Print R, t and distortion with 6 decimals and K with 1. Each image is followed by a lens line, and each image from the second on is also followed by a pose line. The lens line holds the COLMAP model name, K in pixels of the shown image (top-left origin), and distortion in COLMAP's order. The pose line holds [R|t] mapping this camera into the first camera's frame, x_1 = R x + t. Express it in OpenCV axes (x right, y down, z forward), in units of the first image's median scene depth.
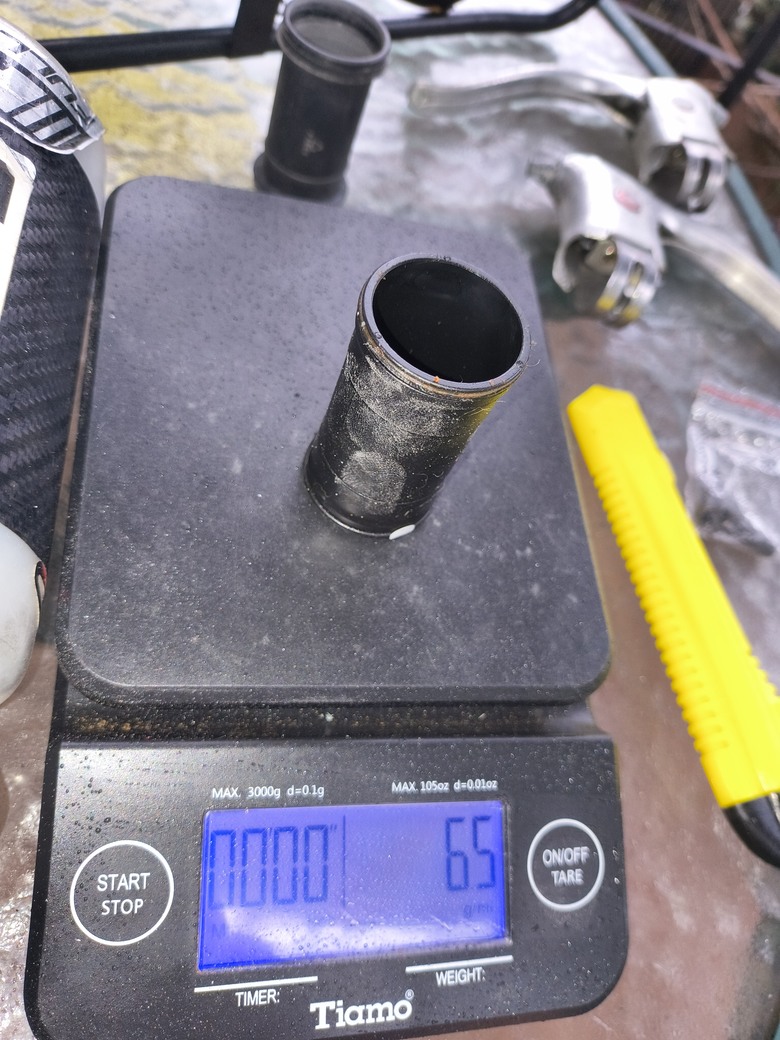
lens RADIAL K [[784.7, 0, 390.0], [0, 784.7, 520.0], [0, 0, 1]] dist [0.005238, -0.074710]
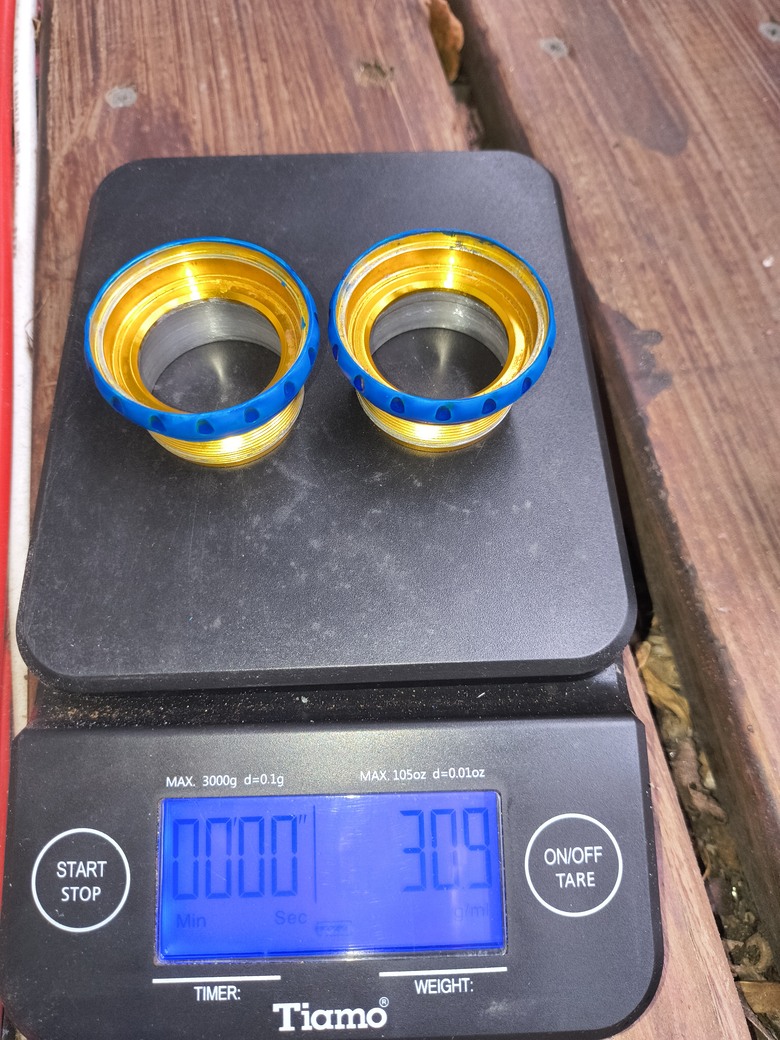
lens RADIAL K [[784.7, 0, 390.0], [0, 784.7, 520.0], [0, 0, 1]] dist [0.005238, -0.074710]
pose [[0.959482, -0.081763, -0.269645, 0.326852], [0.090617, 0.995674, 0.020533, 0.029517], [0.266799, -0.044136, 0.962741, 0.150367]]
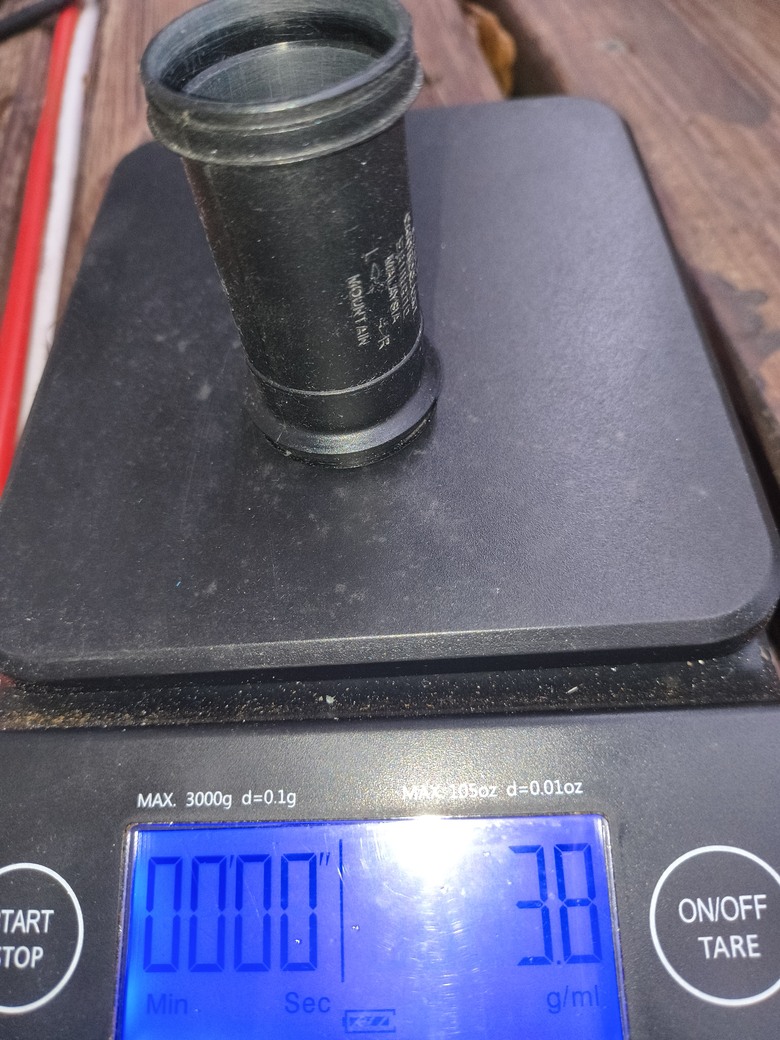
lens RADIAL K [[802.4, 0, 390.0], [0, 802.4, 520.0], [0, 0, 1]] dist [-0.056845, 0.004895]
pose [[0.923760, -0.161487, -0.347261, 0.272621], [0.114544, 0.981746, -0.151837, 0.232866], [0.365442, 0.100484, 0.925395, 0.391009]]
